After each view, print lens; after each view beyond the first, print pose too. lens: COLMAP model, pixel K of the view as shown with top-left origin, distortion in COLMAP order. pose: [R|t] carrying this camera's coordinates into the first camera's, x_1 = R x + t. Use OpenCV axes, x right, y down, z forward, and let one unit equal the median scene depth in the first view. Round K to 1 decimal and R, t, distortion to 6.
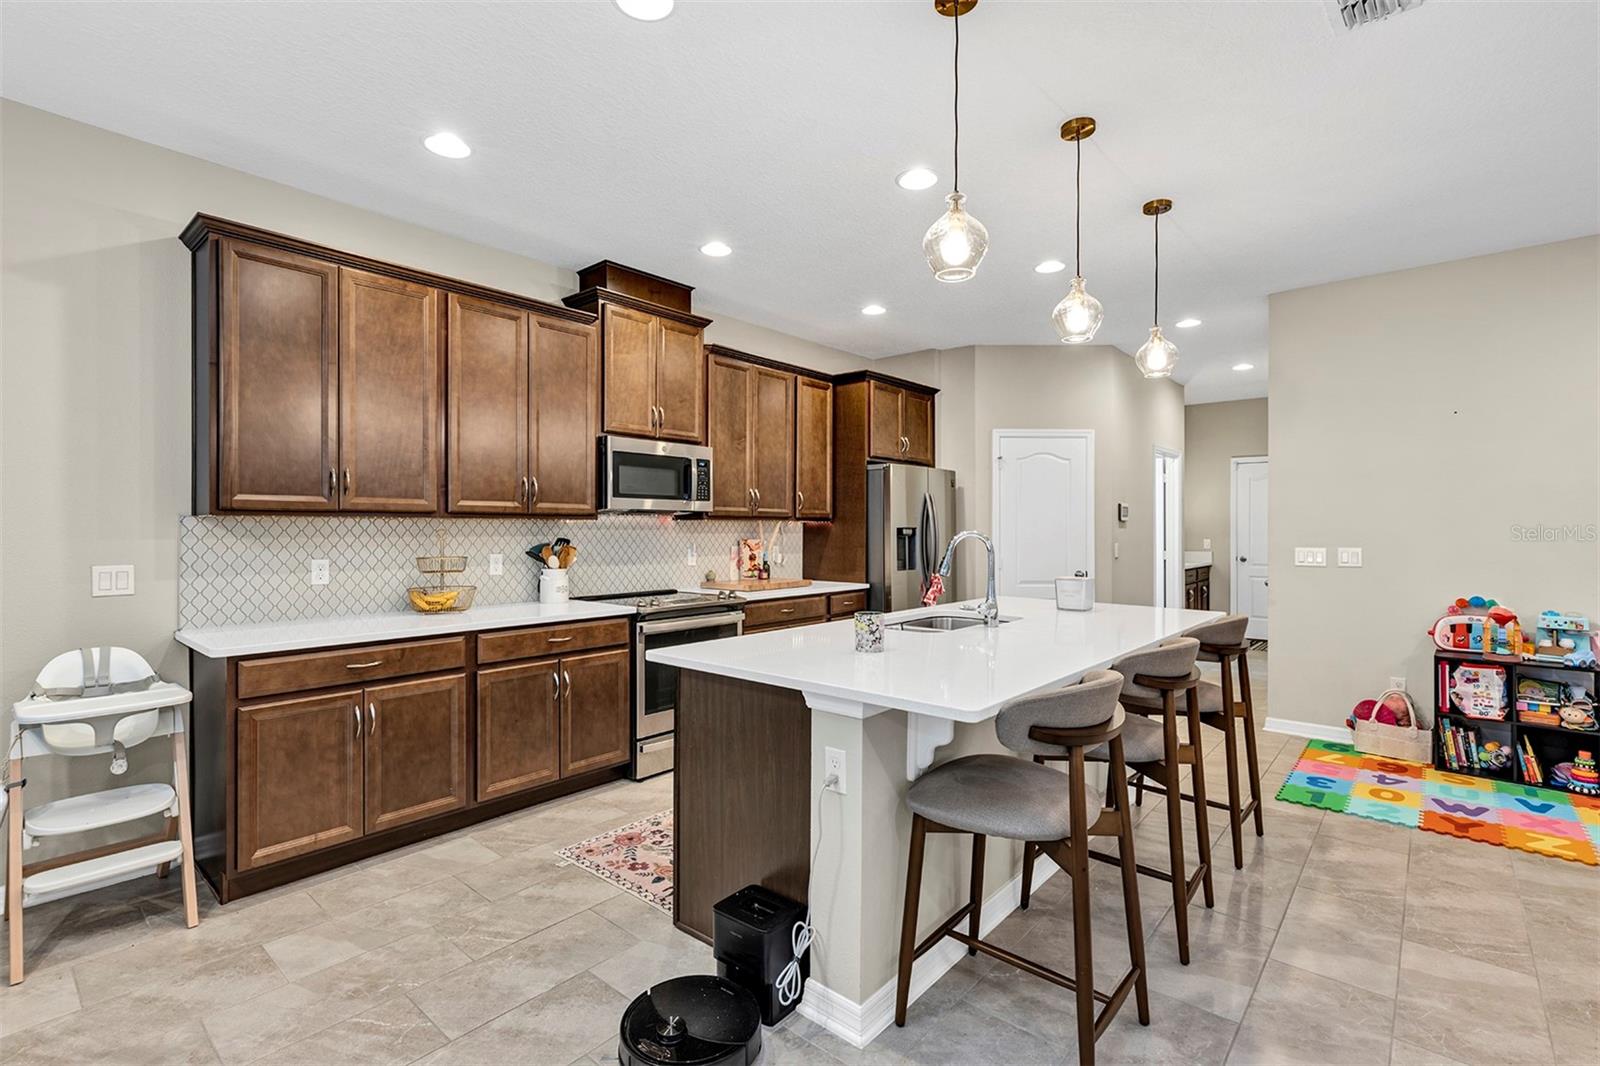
lens RADIAL K [[729.2, 0, 797.5], [0, 729.2, 528.0], [0, 0, 1]] dist [0.008837, -0.000107]
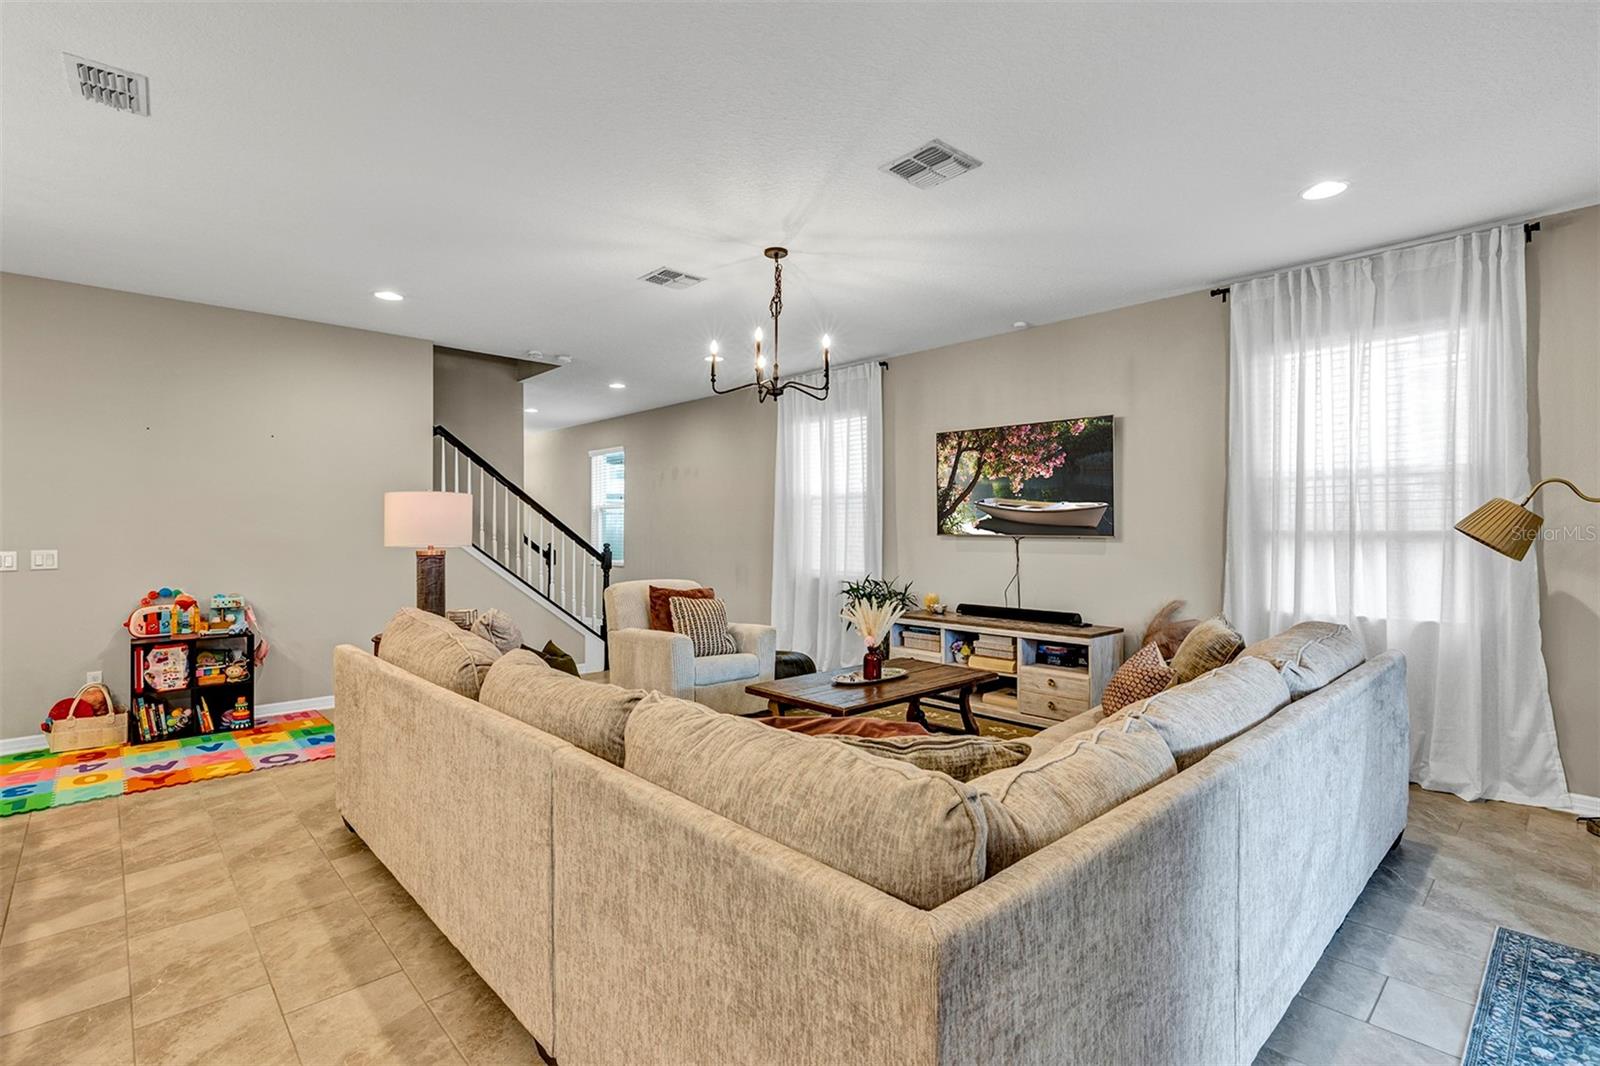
lens RADIAL K [[750.5, 0, 785.7], [0, 750.5, 526.5], [0, 0, 1]] dist [-0.002078, 0.000519]
pose [[0.111488, 0.000772, 0.993765, -0.164005], [0.002197, 0.999997, -0.001024, -0.001901], [-0.993763, 0.002298, 0.111486, -0.125589]]
